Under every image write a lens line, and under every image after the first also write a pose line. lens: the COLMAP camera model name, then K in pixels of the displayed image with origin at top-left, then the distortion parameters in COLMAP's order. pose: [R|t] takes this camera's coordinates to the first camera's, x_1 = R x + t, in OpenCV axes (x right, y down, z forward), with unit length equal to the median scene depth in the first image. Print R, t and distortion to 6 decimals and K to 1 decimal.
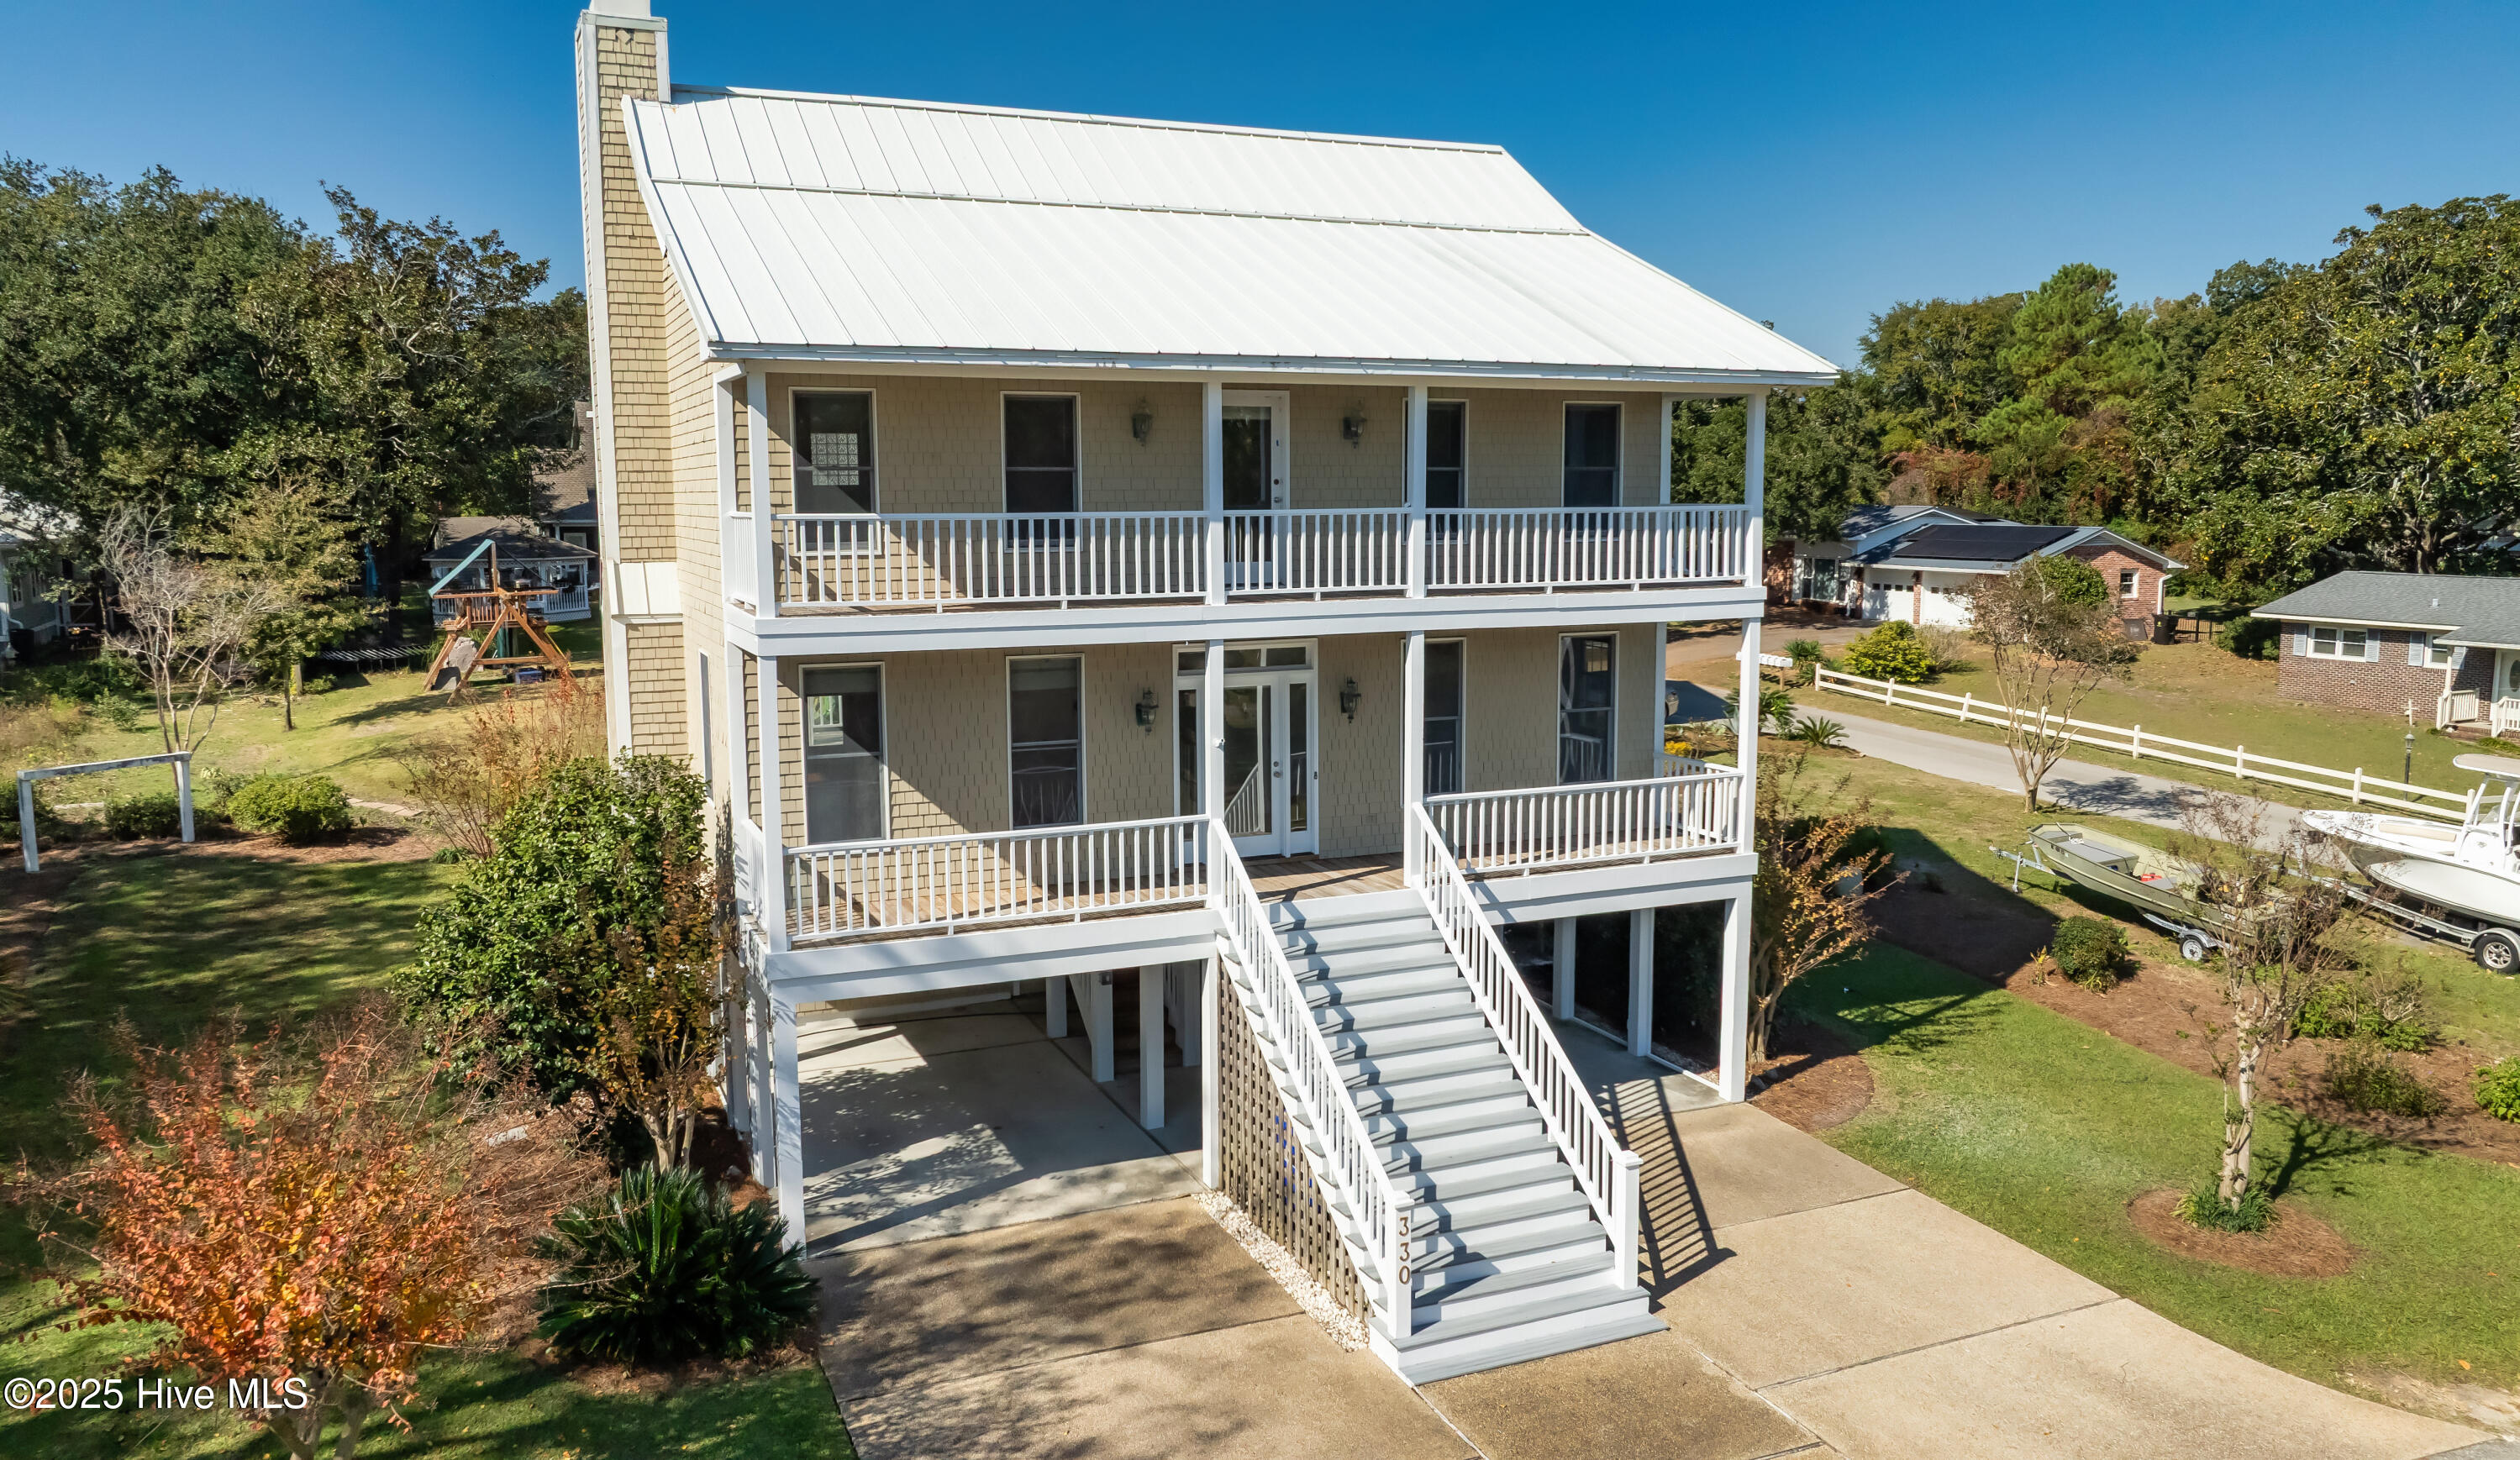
lens RADIAL K [[1884.2, 0, 1258.4], [0, 1884.2, 718.0], [0, 0, 1]] dist [-0.031001, 0.017744]
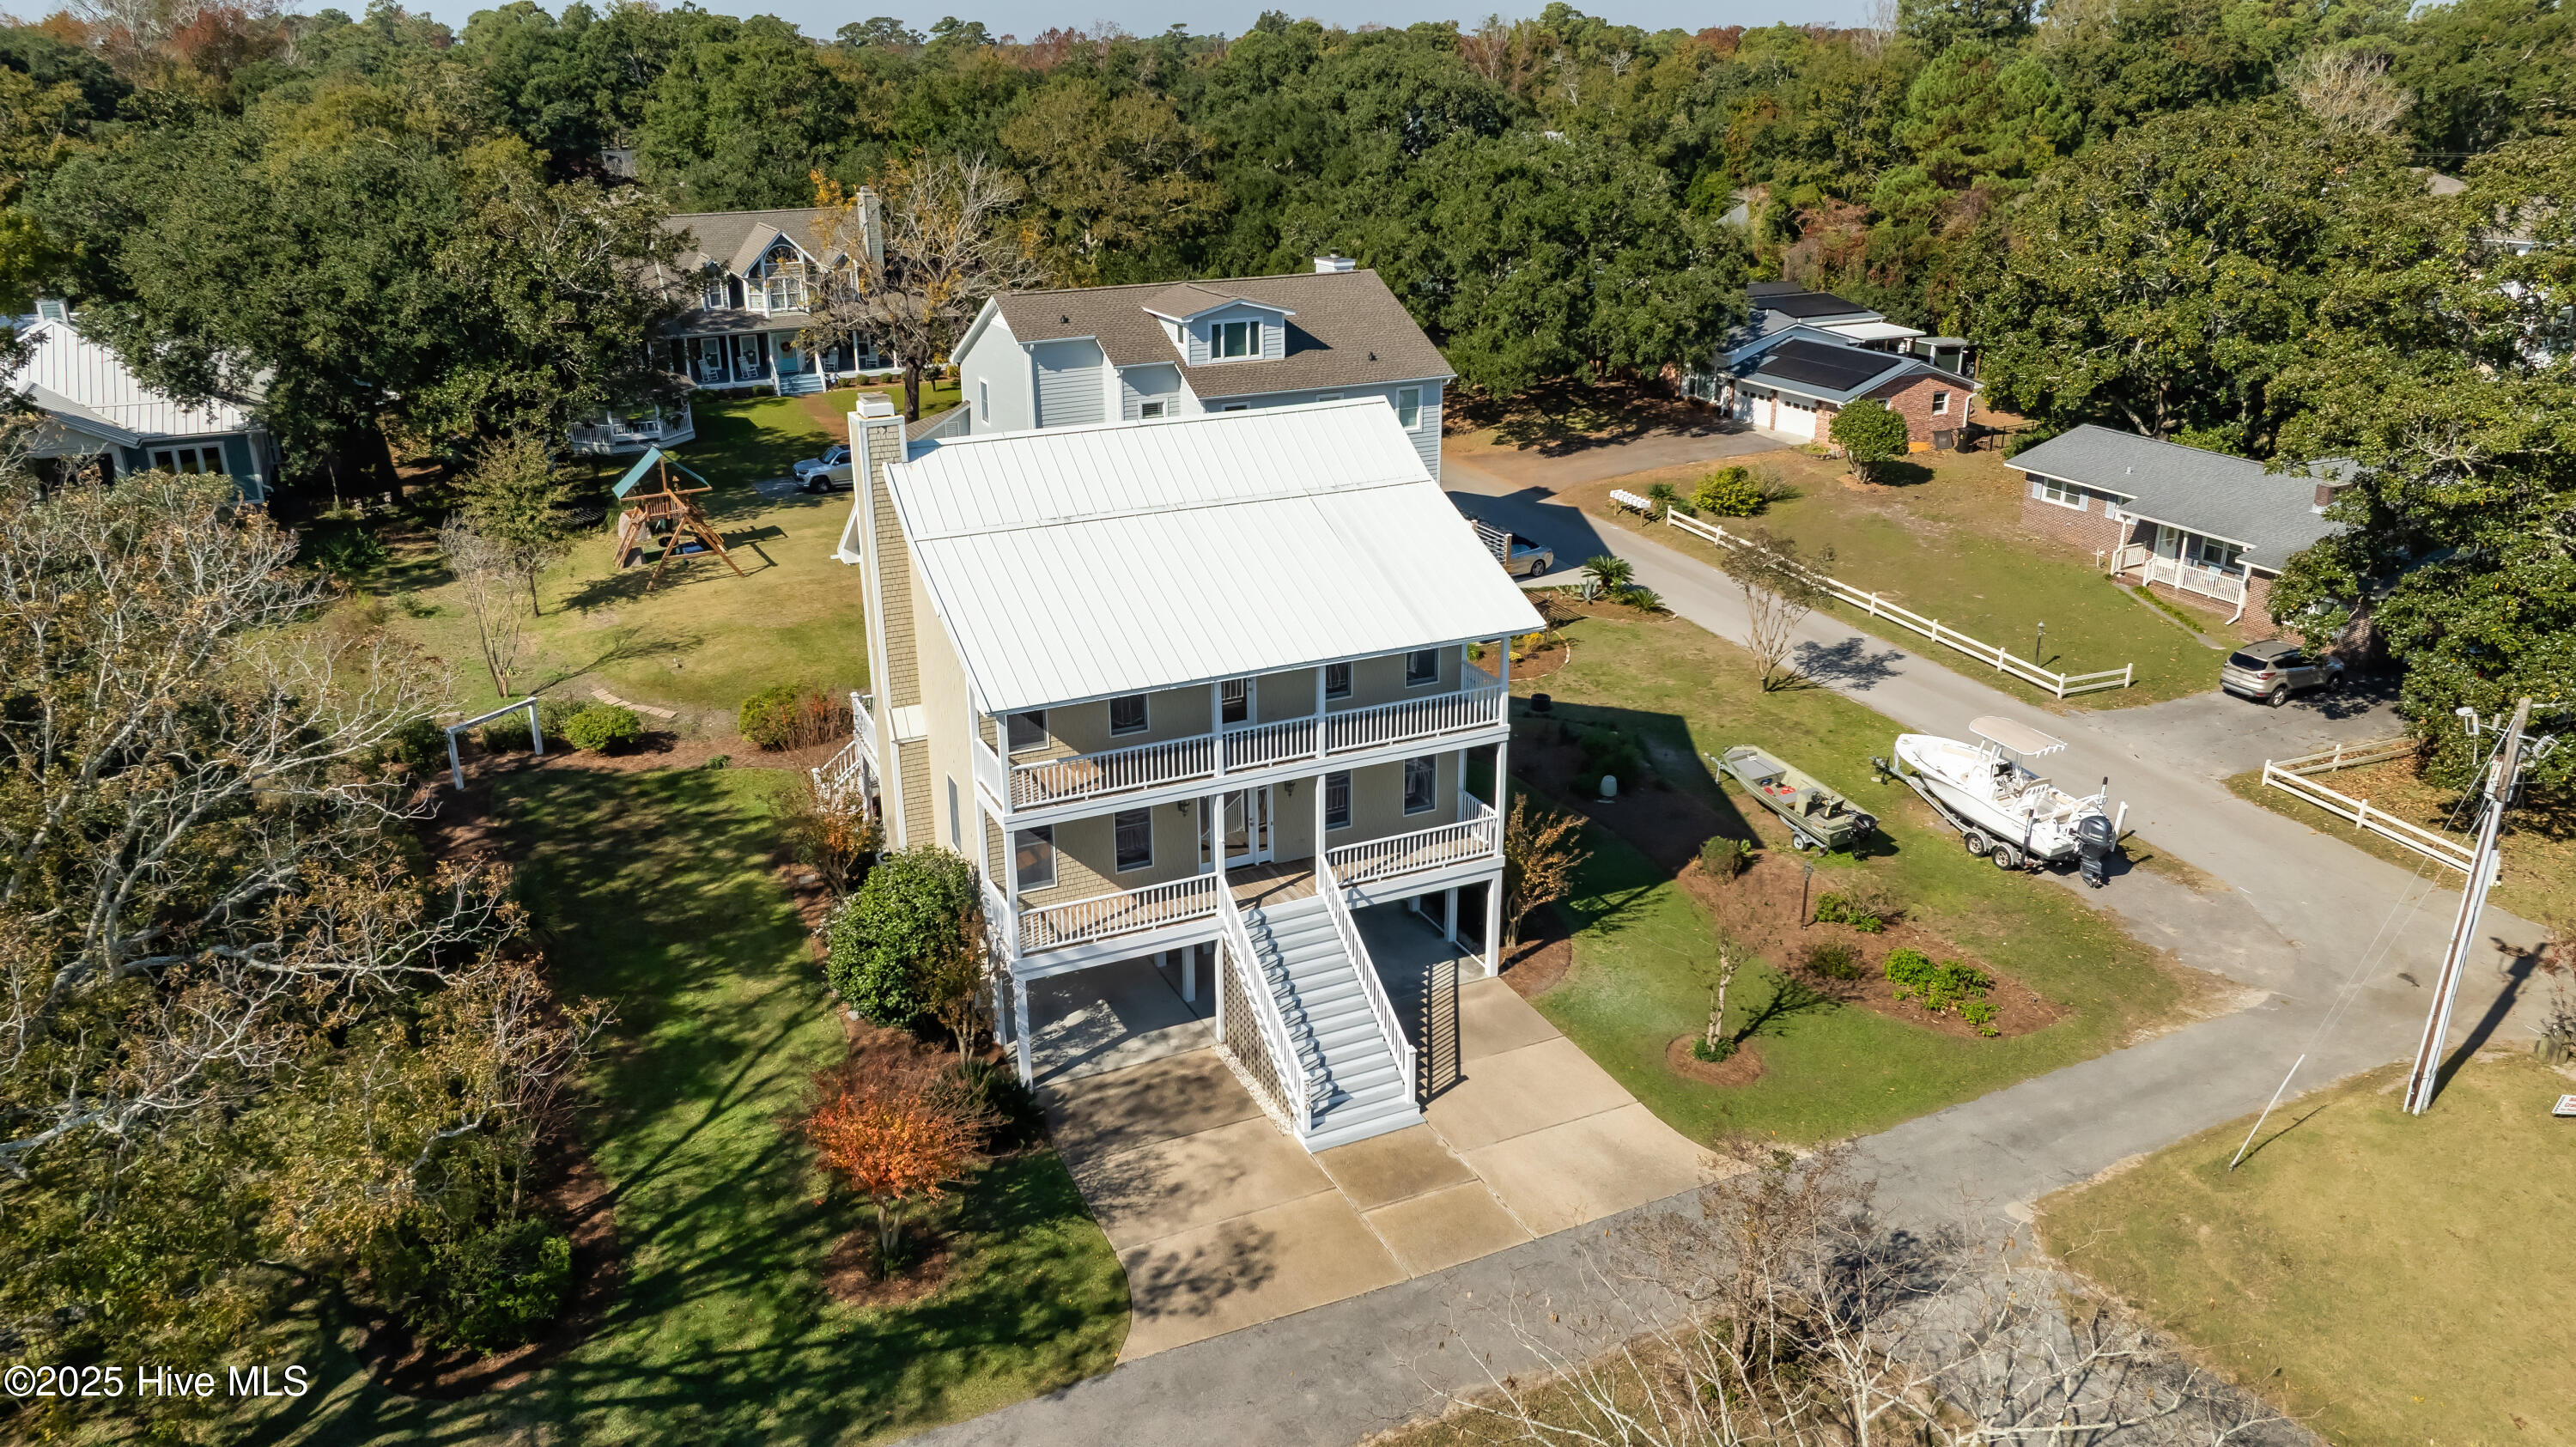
lens RADIAL K [[1828.2, 0, 1286.8], [0, 1828.2, 728.6], [0, 0, 1]] dist [-0.011834, 0.000502]
pose [[0.999679, -0.011917, 0.022347, 0.005674], [0.006707, 0.975441, 0.220159, -0.475964], [-0.024421, -0.219938, 0.975208, -0.791692]]
